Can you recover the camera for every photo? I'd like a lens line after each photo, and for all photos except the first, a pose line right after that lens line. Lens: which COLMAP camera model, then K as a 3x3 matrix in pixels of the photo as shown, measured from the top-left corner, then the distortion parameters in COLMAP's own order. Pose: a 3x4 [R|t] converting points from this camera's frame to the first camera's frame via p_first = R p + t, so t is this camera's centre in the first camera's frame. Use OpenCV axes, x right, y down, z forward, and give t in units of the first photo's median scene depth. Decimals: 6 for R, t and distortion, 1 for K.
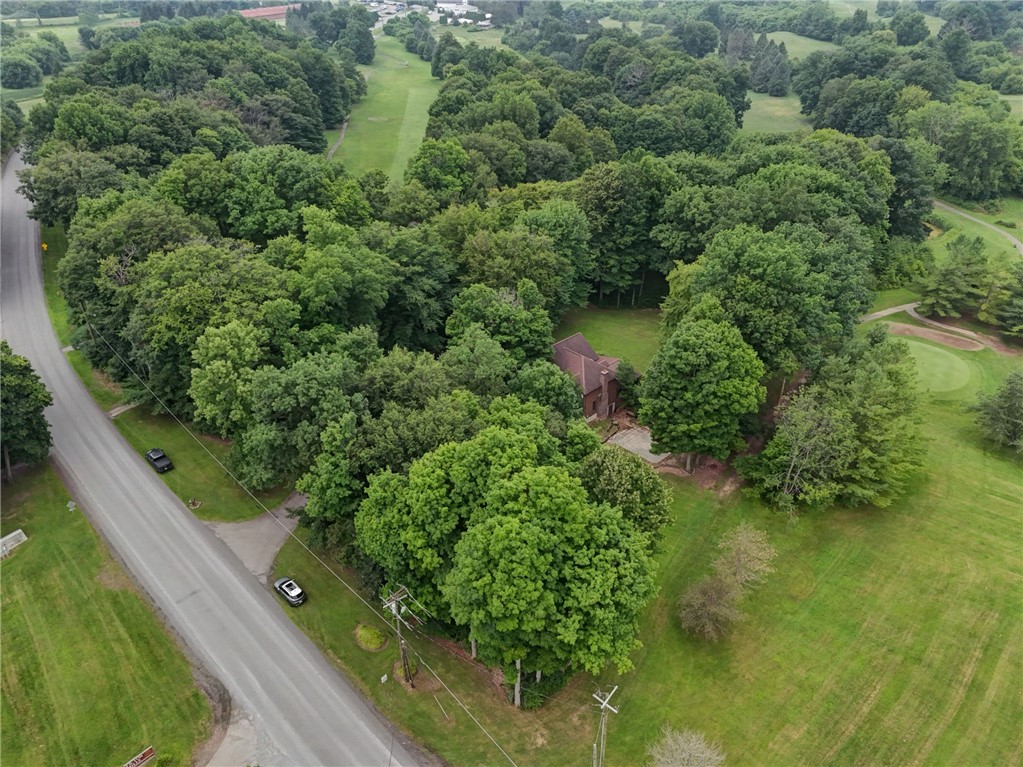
lens RADIAL K [[708.9, 0, 508.3], [0, 708.9, 386.9], [0, 0, 1]] dist [0.012110, 0.002700]
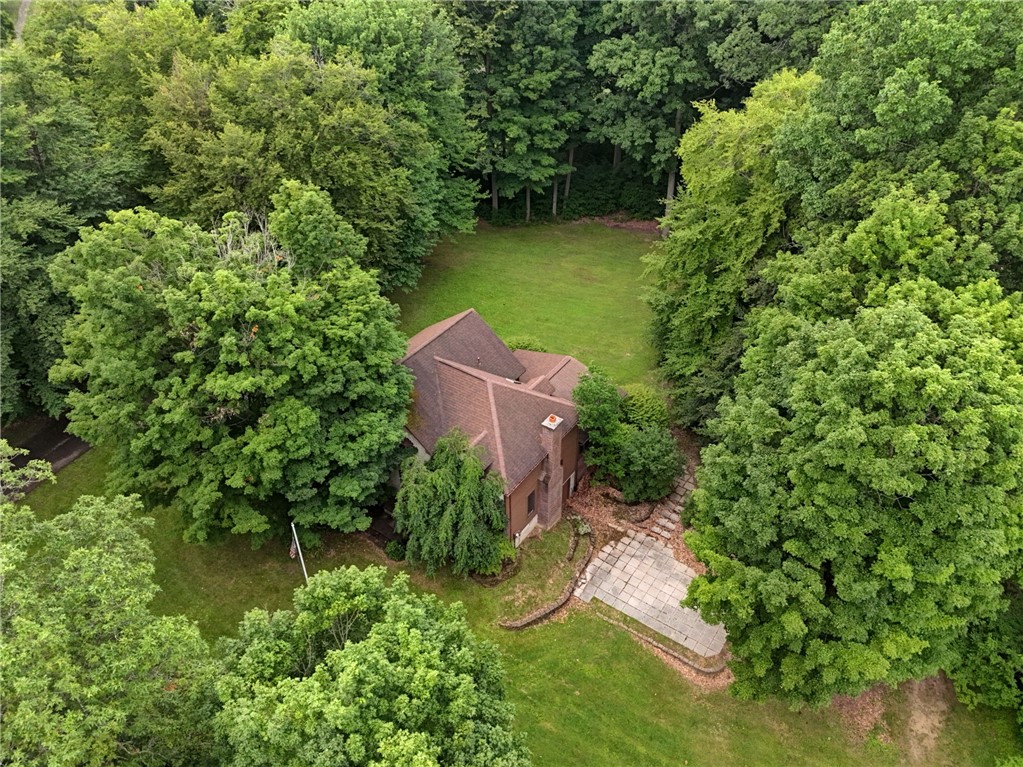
lens RADIAL K [[708.9, 0, 520.4], [0, 708.9, 382.0], [0, 0, 1]] dist [0.012110, 0.002700]
pose [[0.977622, -0.125833, 0.168584, 0.053752], [0.102209, 0.984551, 0.142170, -0.085982], [-0.183869, -0.121758, 0.975381, 0.576315]]
